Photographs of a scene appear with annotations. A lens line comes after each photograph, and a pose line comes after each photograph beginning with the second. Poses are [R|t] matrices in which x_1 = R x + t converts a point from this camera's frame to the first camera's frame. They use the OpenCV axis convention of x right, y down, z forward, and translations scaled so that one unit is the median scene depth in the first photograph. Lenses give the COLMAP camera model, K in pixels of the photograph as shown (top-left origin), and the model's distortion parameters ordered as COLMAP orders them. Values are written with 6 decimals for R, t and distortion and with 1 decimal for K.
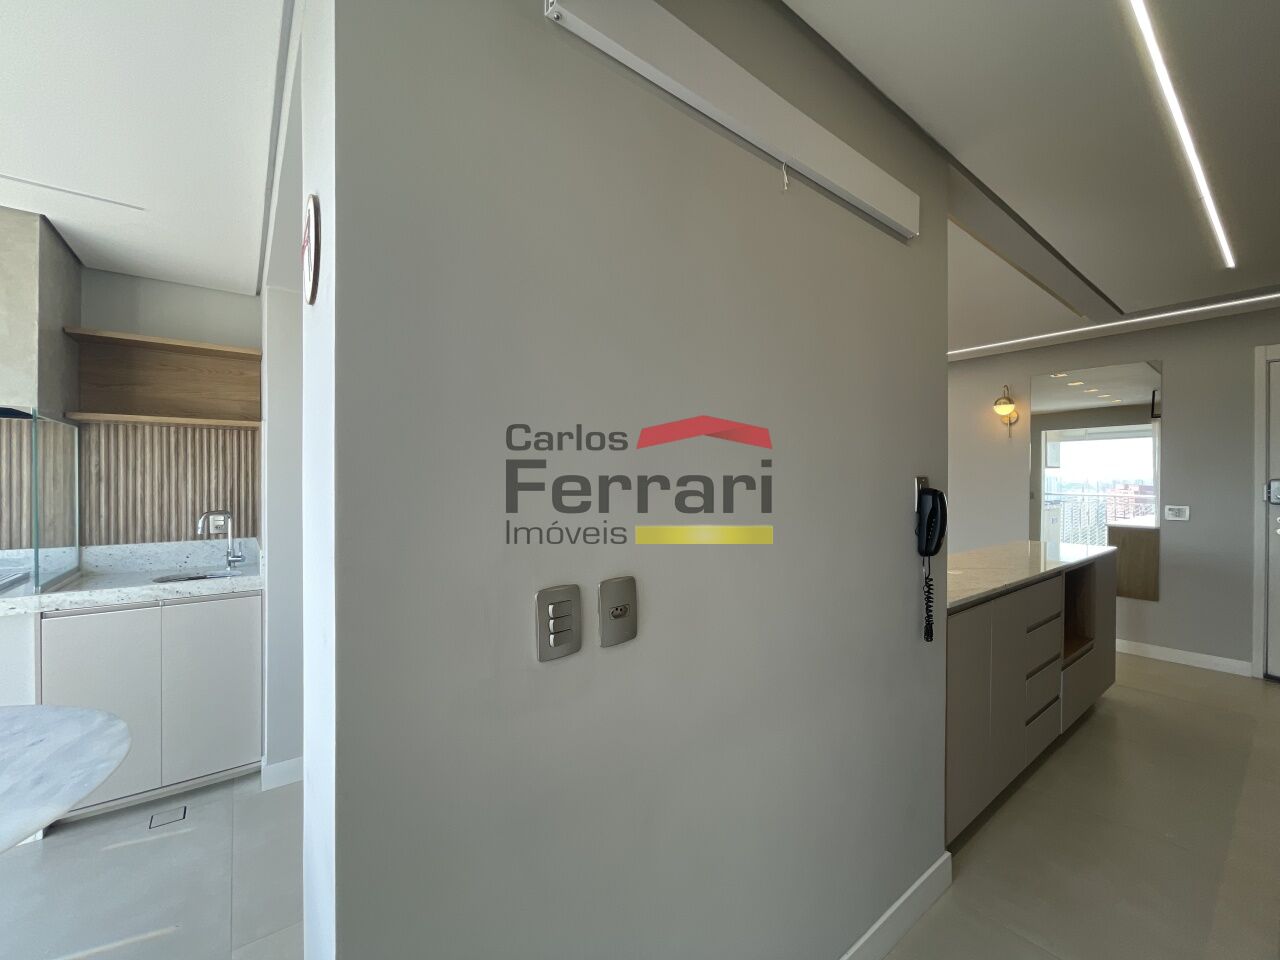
lens RADIAL K [[518.6, 0, 639.7], [0, 518.6, 482.0], [0, 0, 1]] dist [-0.002208, -0.000152]
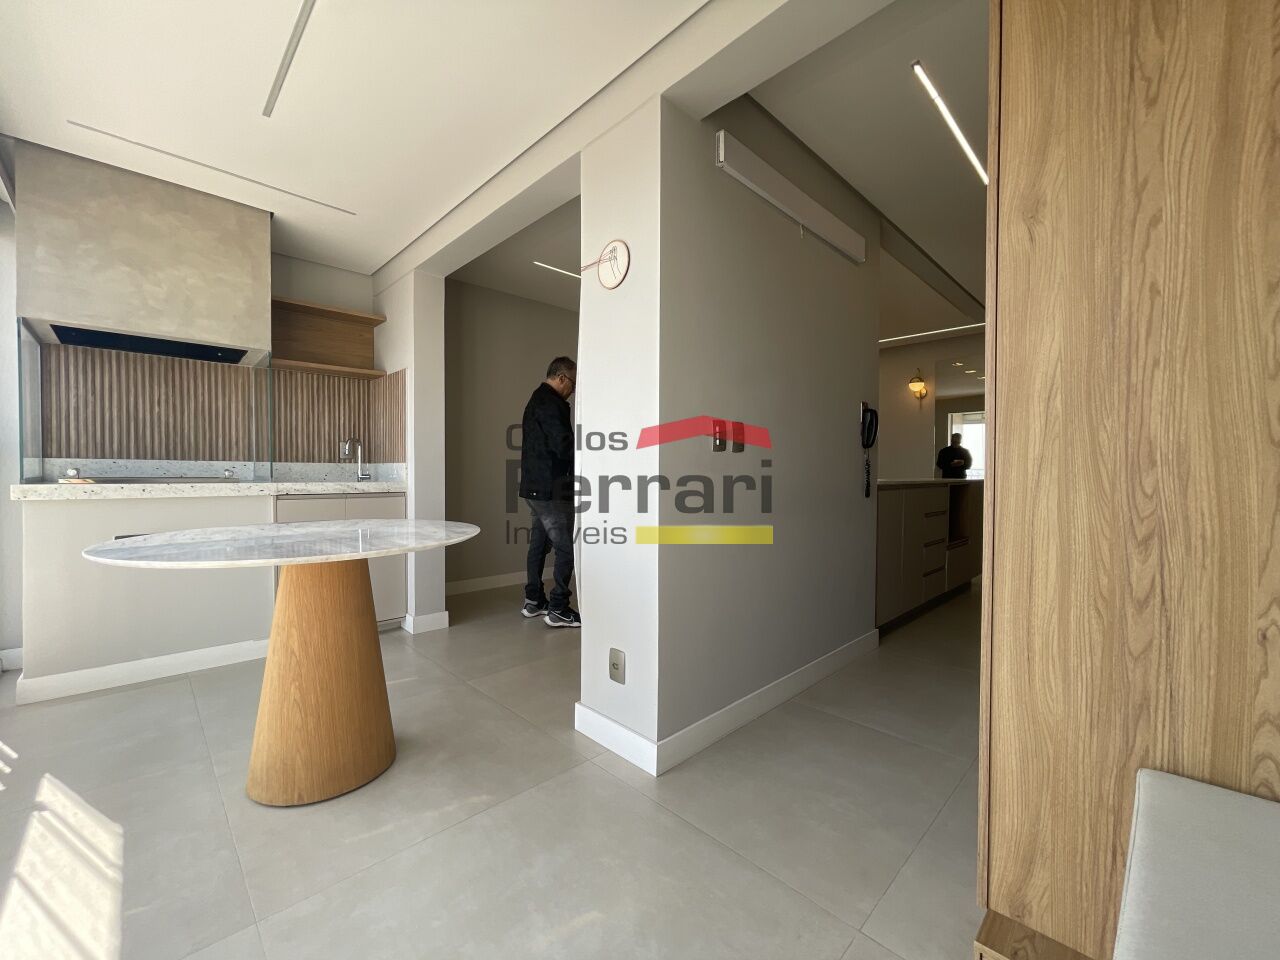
lens RADIAL K [[518.6, 0, 639.7], [0, 518.6, 482.0], [0, 0, 1]] dist [-0.002208, -0.000152]
pose [[0.993398, -0.000944, 0.114713, -0.259734], [-0.001189, 0.999828, 0.018516, 0.147185], [-0.114711, -0.018530, 0.993226, -0.413165]]
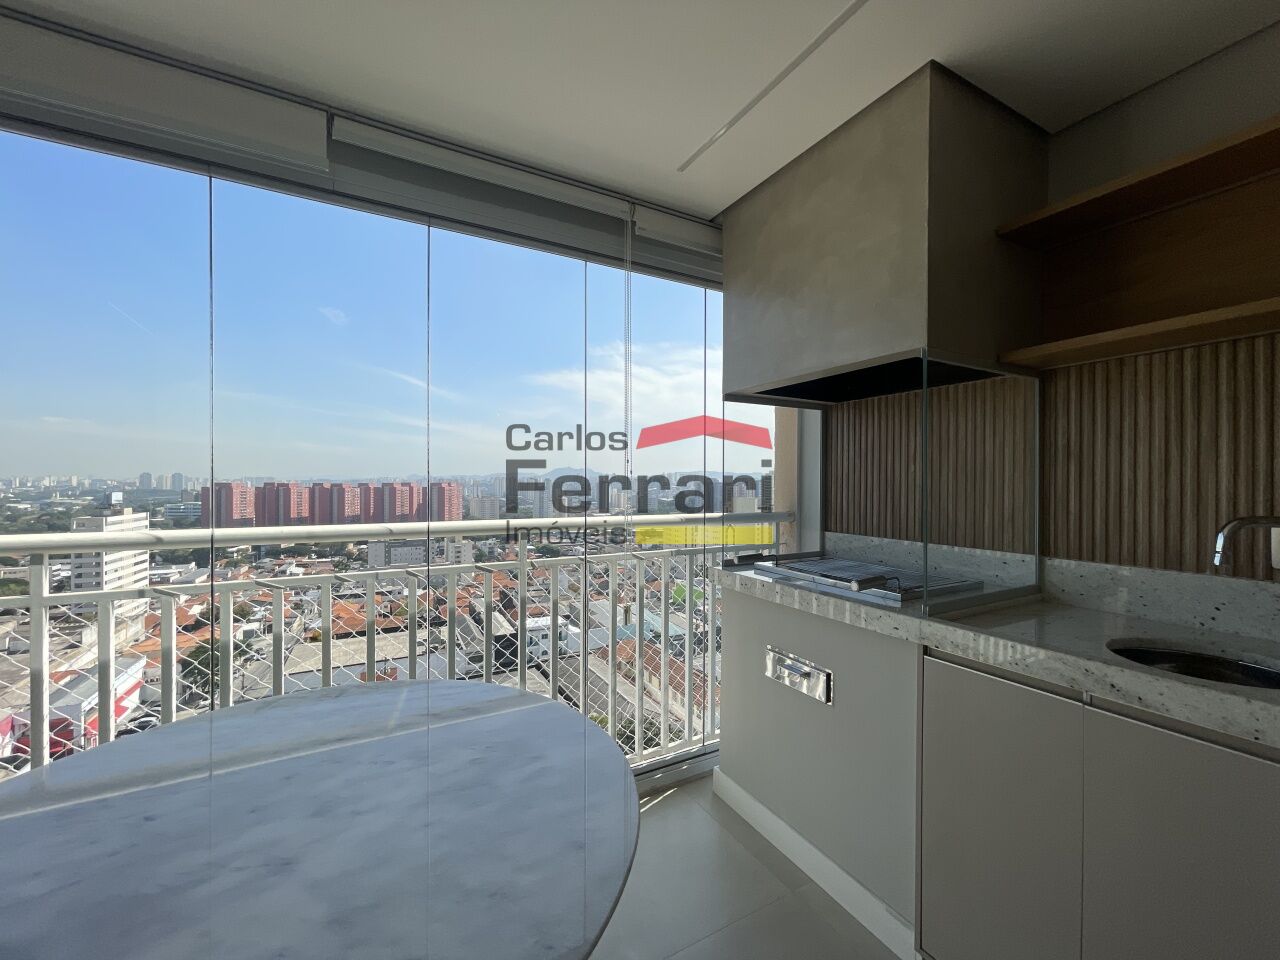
lens RADIAL K [[518.6, 0, 639.7], [0, 518.6, 482.0], [0, 0, 1]] dist [-0.002208, -0.000152]
pose [[-0.150387, -0.000210, -0.988627, -0.334196], [-0.004888, 0.999988, 0.000531, 0.030260], [0.988615, 0.004912, -0.150386, 0.574143]]
